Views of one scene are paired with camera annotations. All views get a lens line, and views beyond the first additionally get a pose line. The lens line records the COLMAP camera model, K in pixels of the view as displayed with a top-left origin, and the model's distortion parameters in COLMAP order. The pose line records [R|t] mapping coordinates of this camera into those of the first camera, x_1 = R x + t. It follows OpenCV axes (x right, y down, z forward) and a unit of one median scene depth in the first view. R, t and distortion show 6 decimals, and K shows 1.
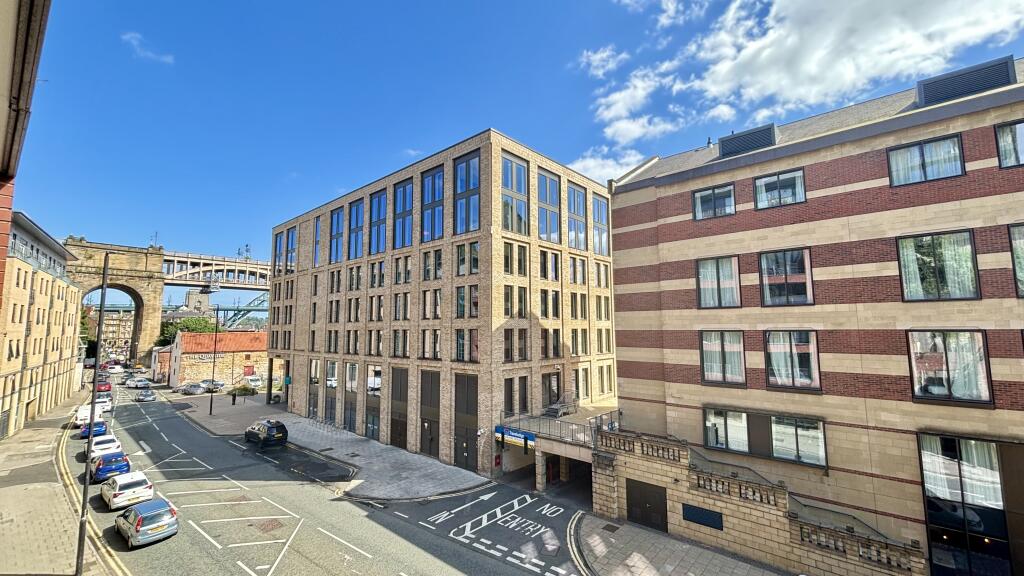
lens RADIAL K [[417.0, 0, 489.6], [0, 417.0, 289.3], [0, 0, 1]] dist [-0.000777, -0.003304]
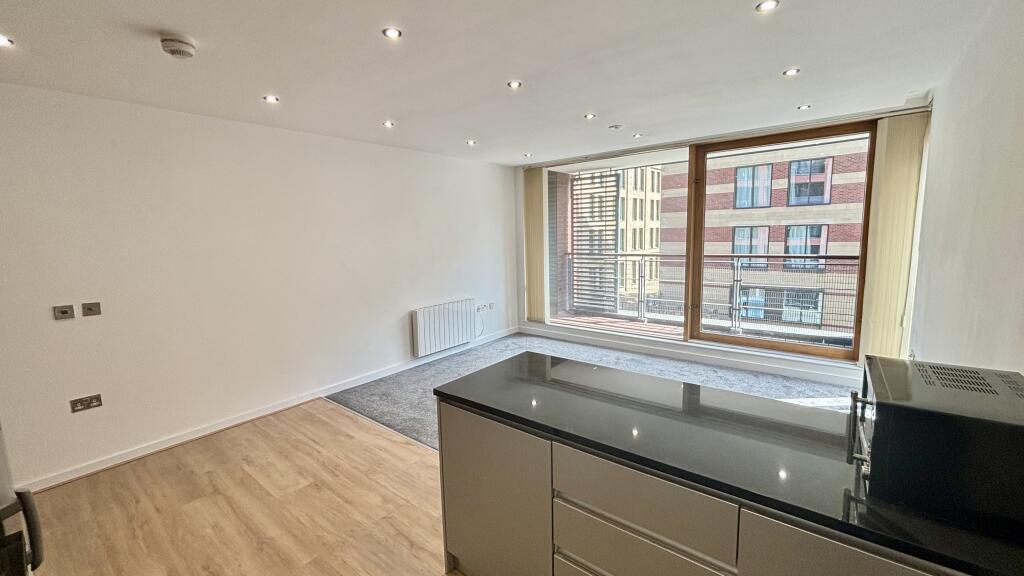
lens RADIAL K [[417.0, 0, 506.0], [0, 417.0, 285.3], [0, 0, 1]] dist [-0.000777, -0.003304]
pose [[0.999670, -0.024578, 0.007407, -0.186017], [0.022353, 0.975353, 0.219513, -0.019025], [-0.012620, -0.219275, 0.975581, -0.235701]]
